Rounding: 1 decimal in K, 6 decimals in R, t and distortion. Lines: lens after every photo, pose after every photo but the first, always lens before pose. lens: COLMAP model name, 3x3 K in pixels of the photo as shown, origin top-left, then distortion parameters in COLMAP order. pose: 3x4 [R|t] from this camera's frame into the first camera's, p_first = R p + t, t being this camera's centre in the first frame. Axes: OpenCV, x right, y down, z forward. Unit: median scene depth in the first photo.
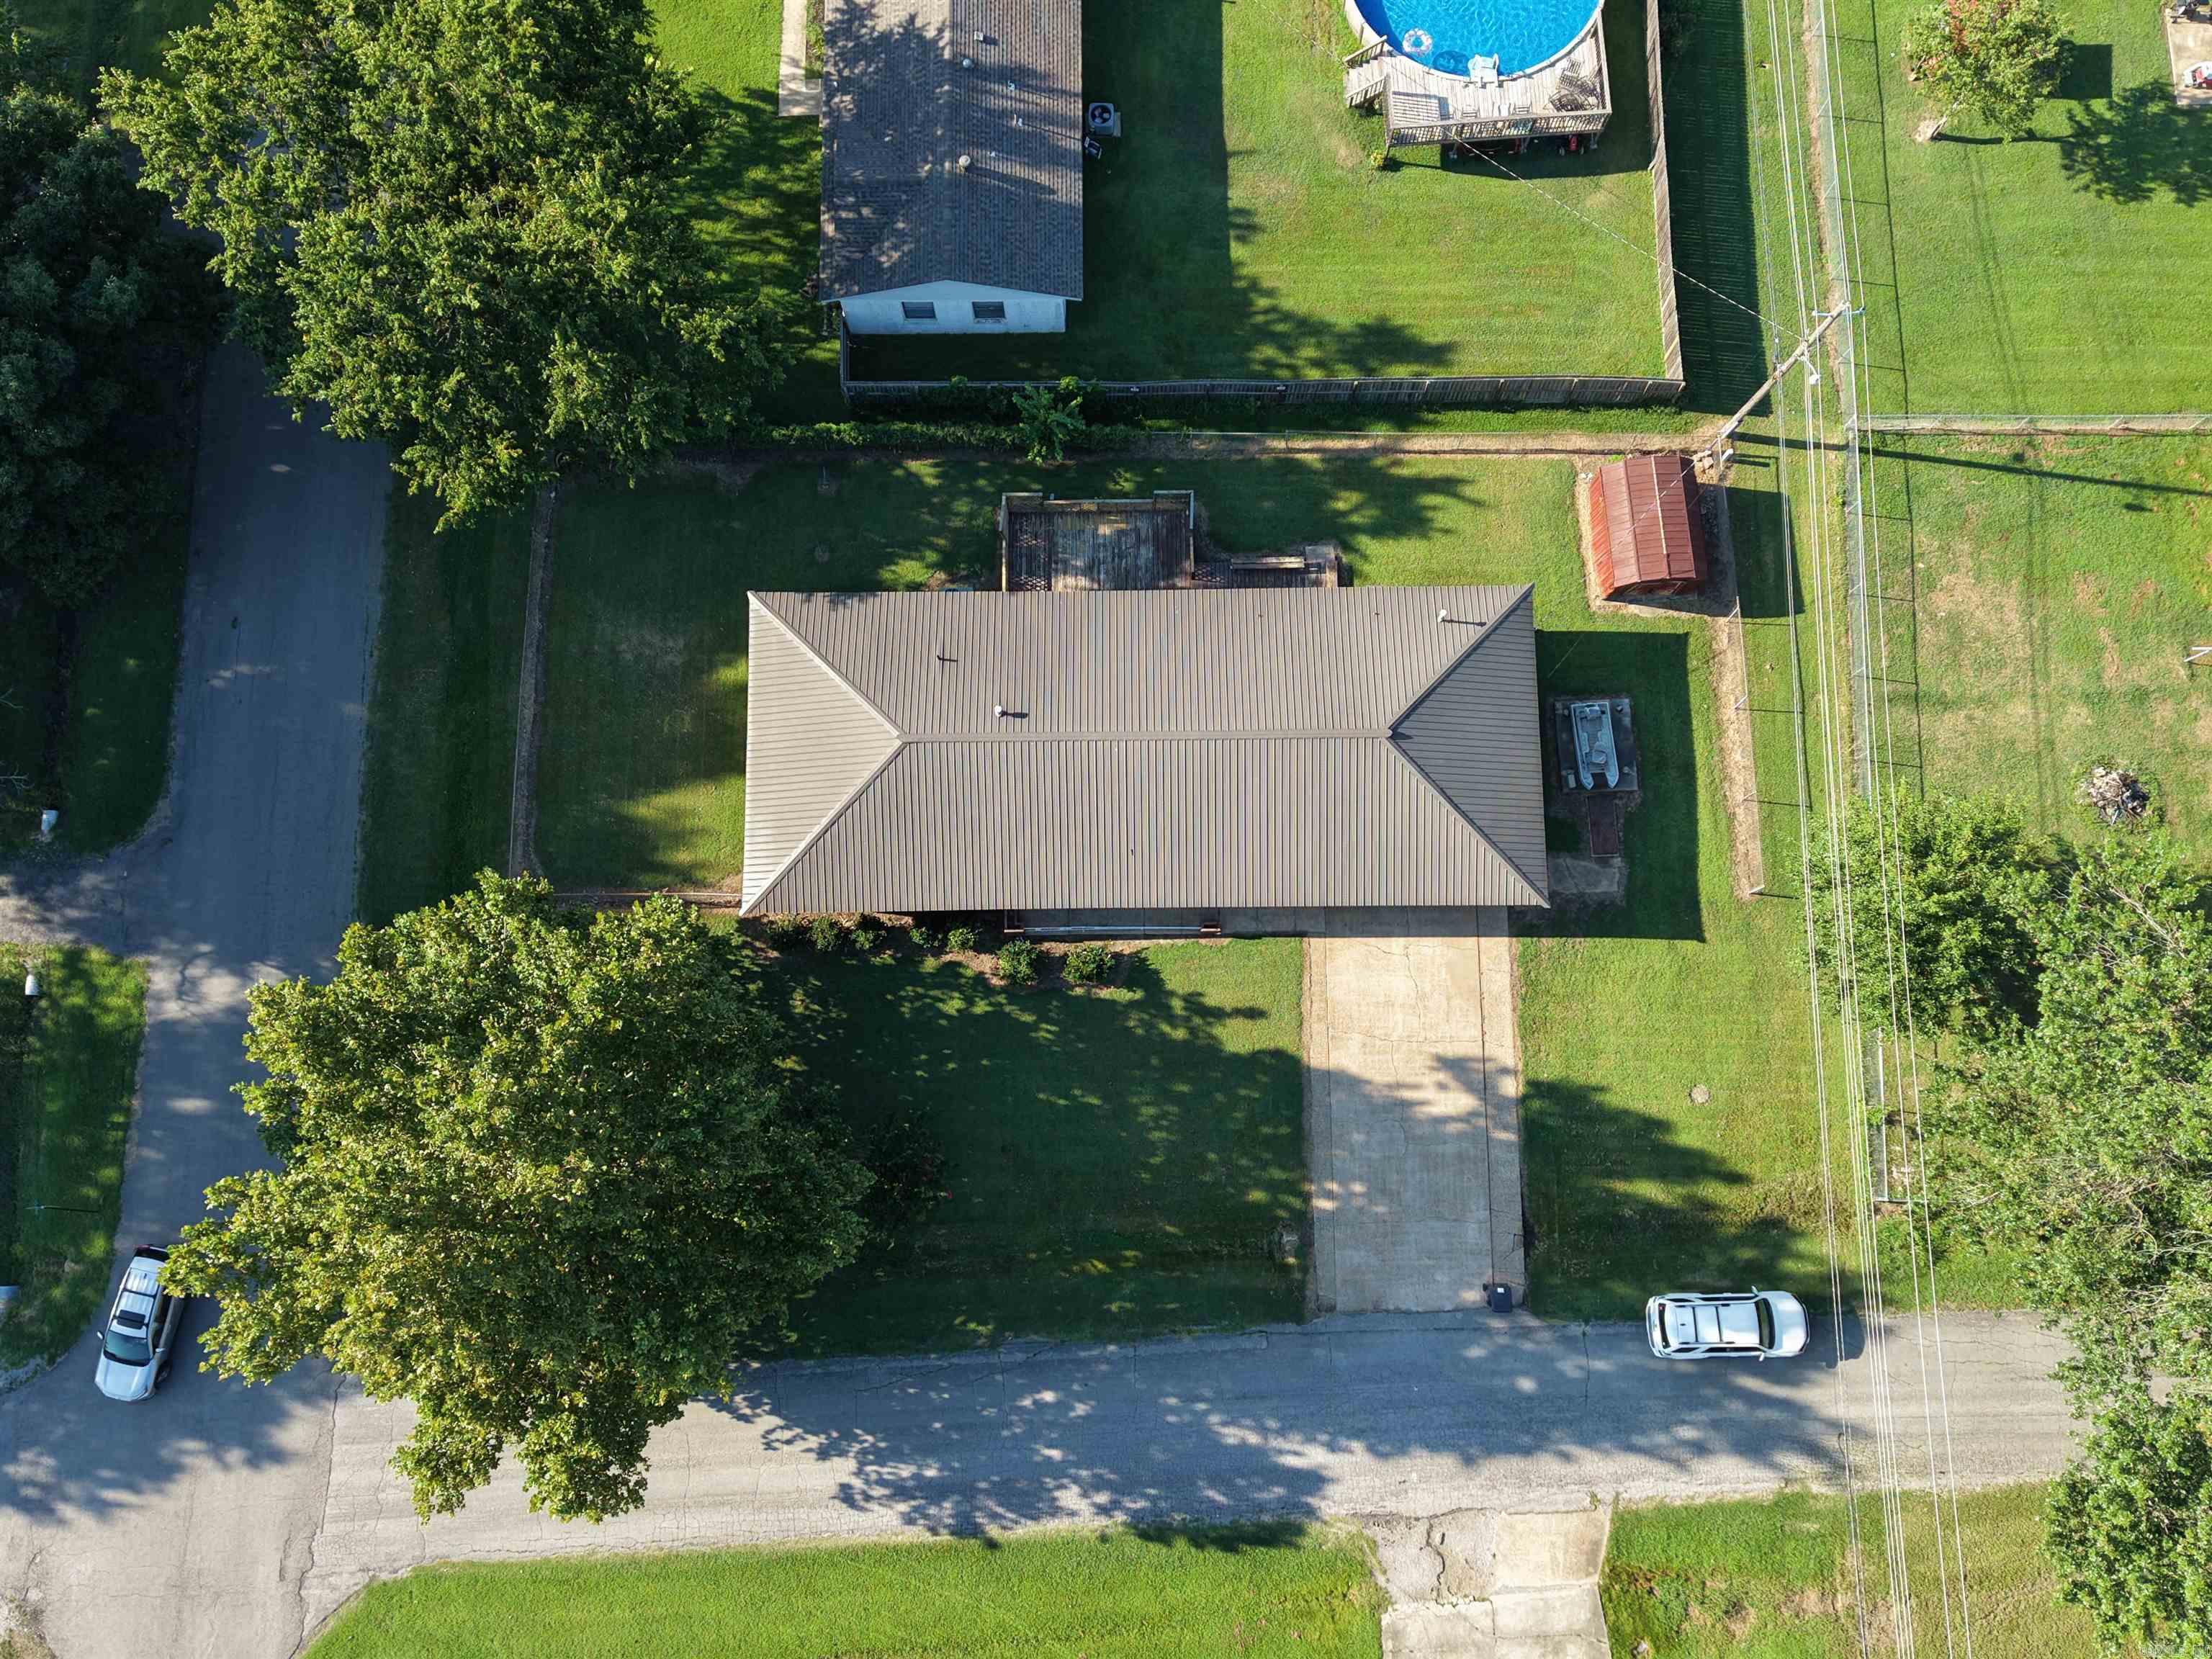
lens RADIAL K [[1473.9, 0, 1106.6], [0, 1473.9, 818.5], [0, 0, 1]] dist [0.025493, -0.018585]
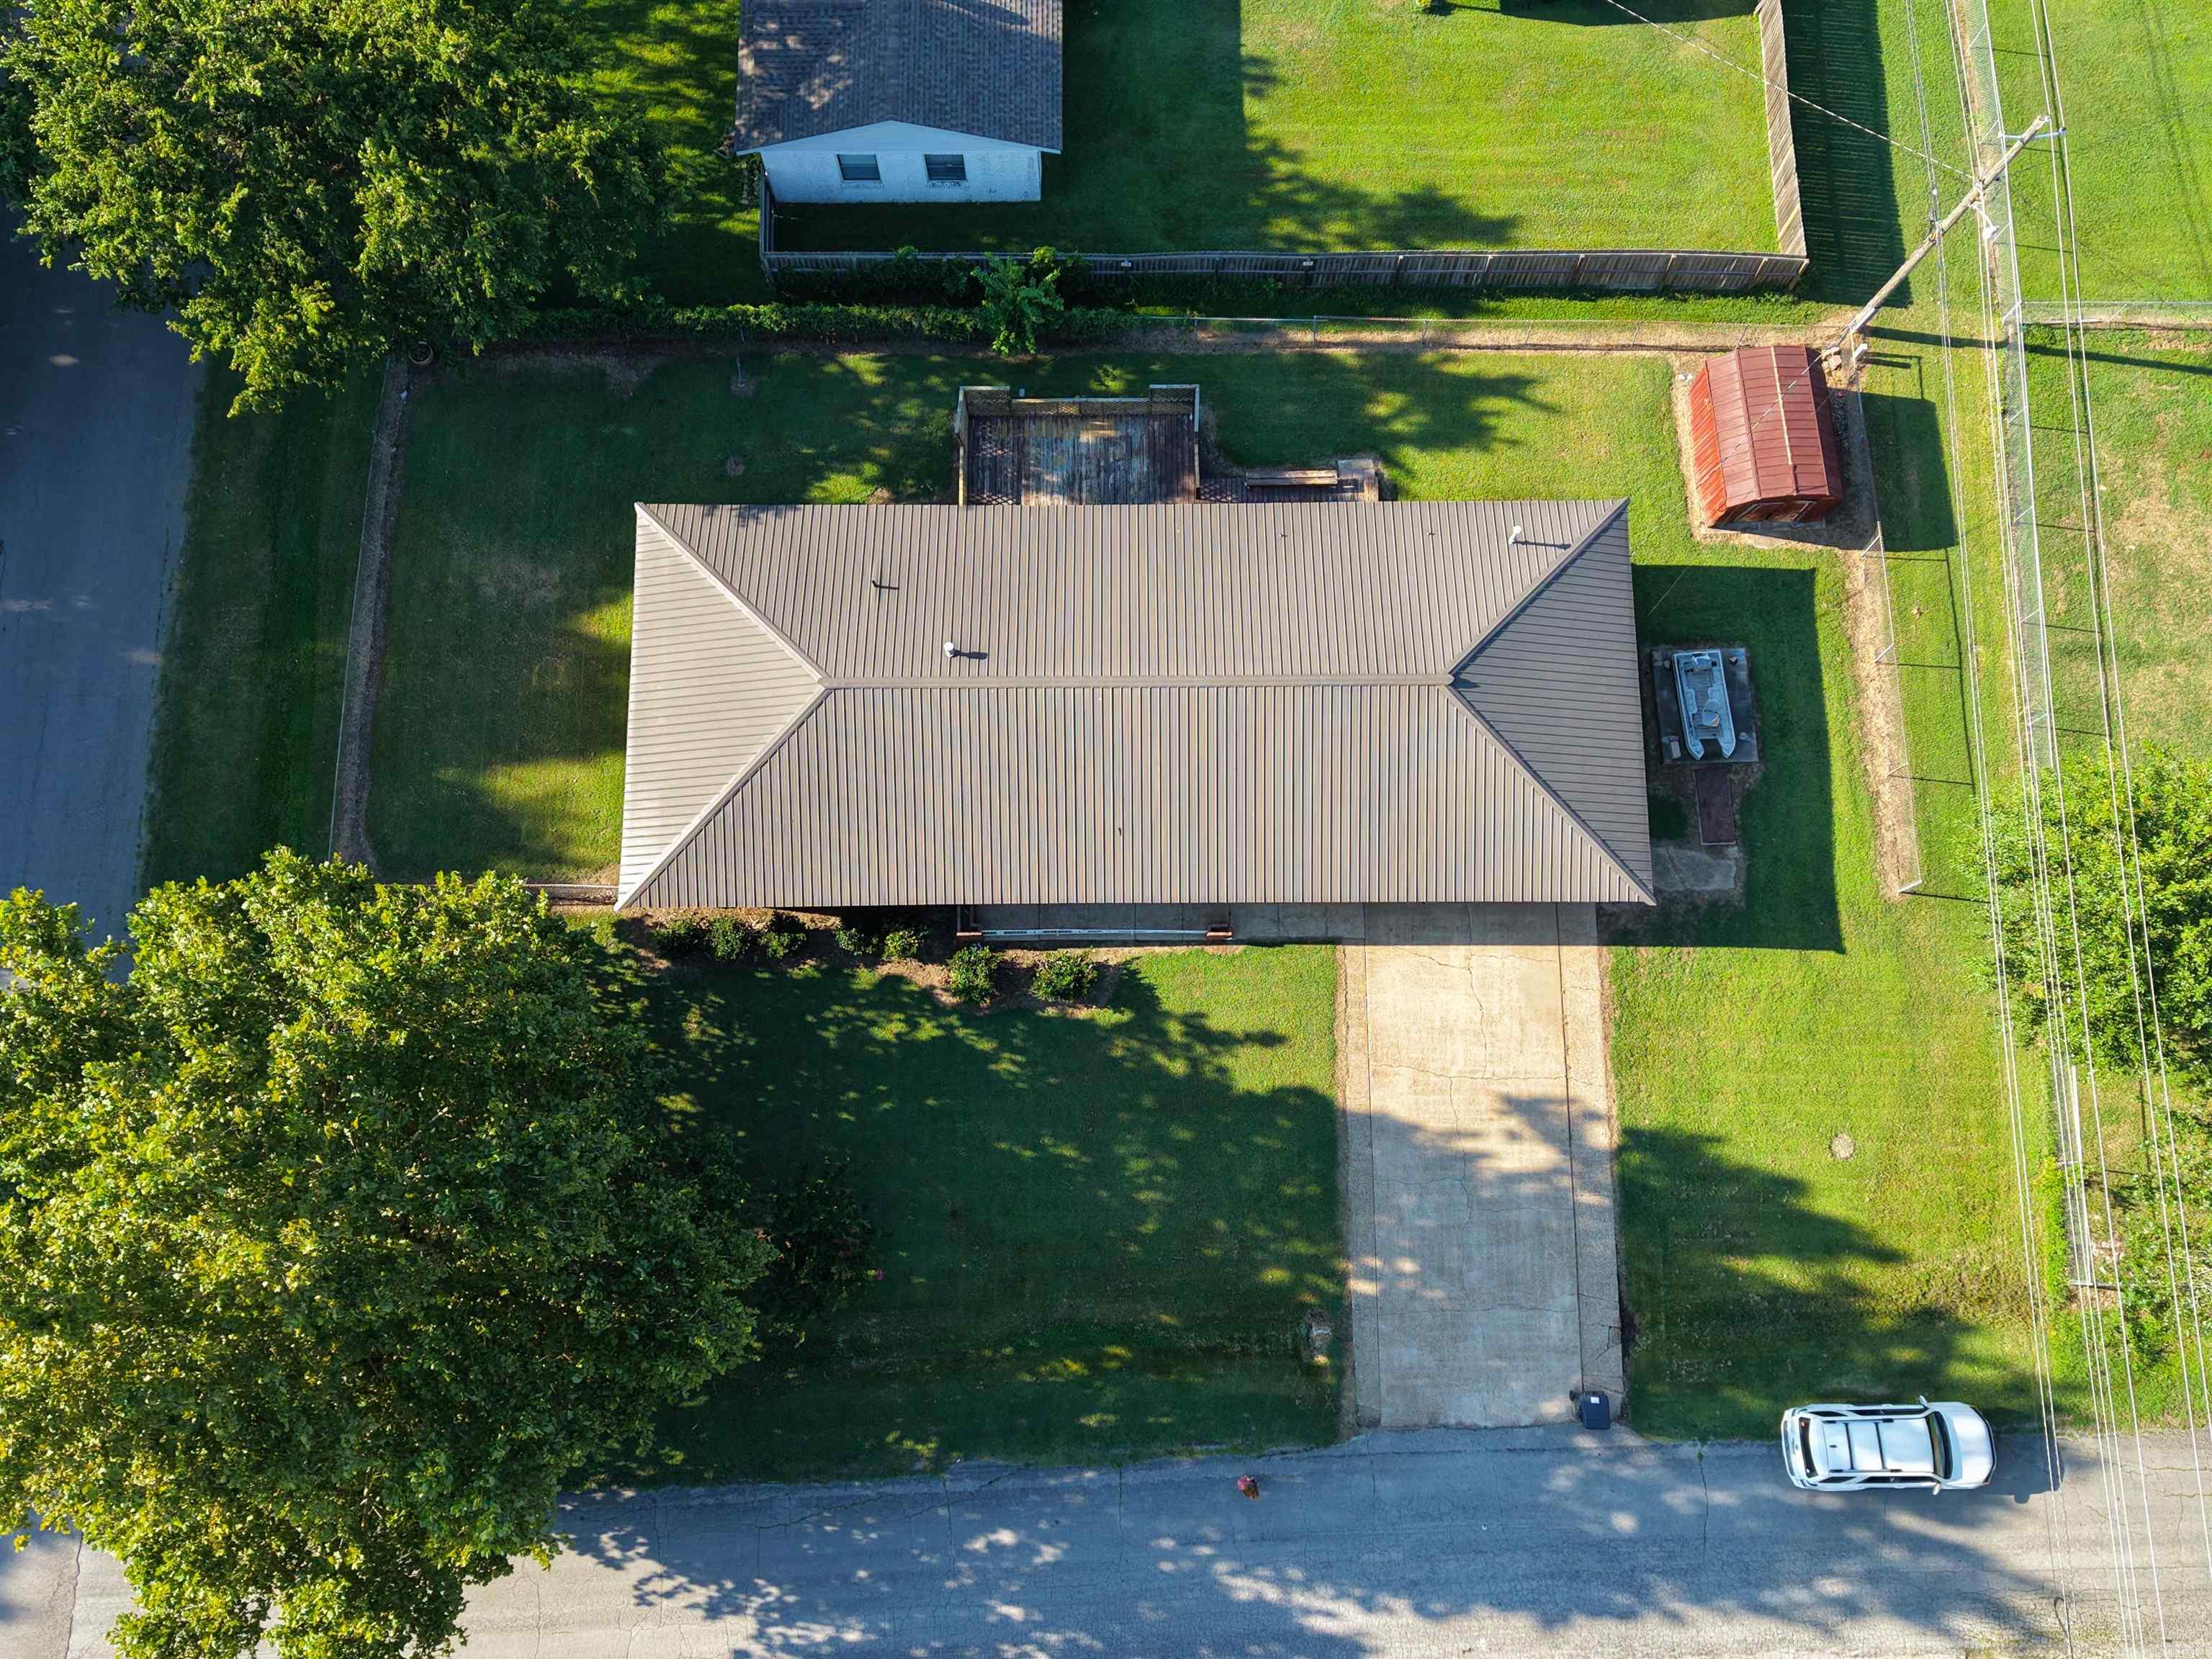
lens RADIAL K [[1473.9, 0, 1102.8], [0, 1473.9, 840.2], [0, 0, 1]] dist [0.025493, -0.018585]
pose [[0.999975, 0.005688, 0.004146, 0.005412], [-0.005581, 0.999666, -0.025237, 0.046178], [-0.004288, 0.025213, 0.999673, 0.214812]]
